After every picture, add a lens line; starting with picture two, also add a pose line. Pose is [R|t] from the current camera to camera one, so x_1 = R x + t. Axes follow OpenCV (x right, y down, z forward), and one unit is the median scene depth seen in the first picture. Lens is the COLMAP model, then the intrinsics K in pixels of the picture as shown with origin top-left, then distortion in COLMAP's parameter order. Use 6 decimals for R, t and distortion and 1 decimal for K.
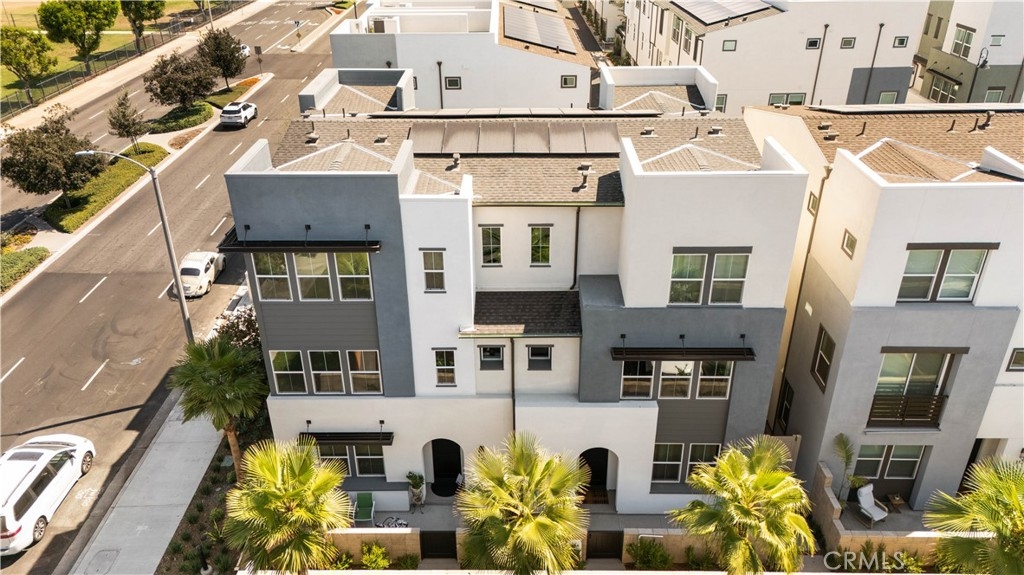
lens RADIAL K [[749.1, 0, 509.4], [0, 749.1, 289.7], [0, 0, 1]] dist [0.053363, -0.041713]
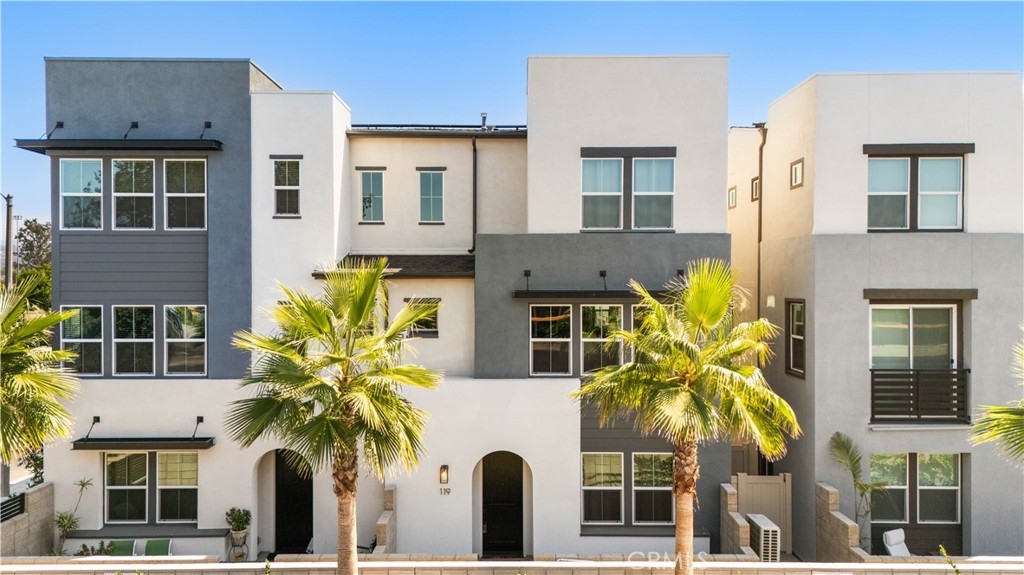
lens RADIAL K [[749.1, 0, 512.3], [0, 749.1, 286.3], [0, 0, 1]] dist [0.053363, -0.041713]
pose [[0.999915, 0.008569, 0.009833, 0.124539], [-0.003058, 0.886885, -0.461980, 0.413079], [-0.012679, 0.461911, 0.886836, 0.313136]]
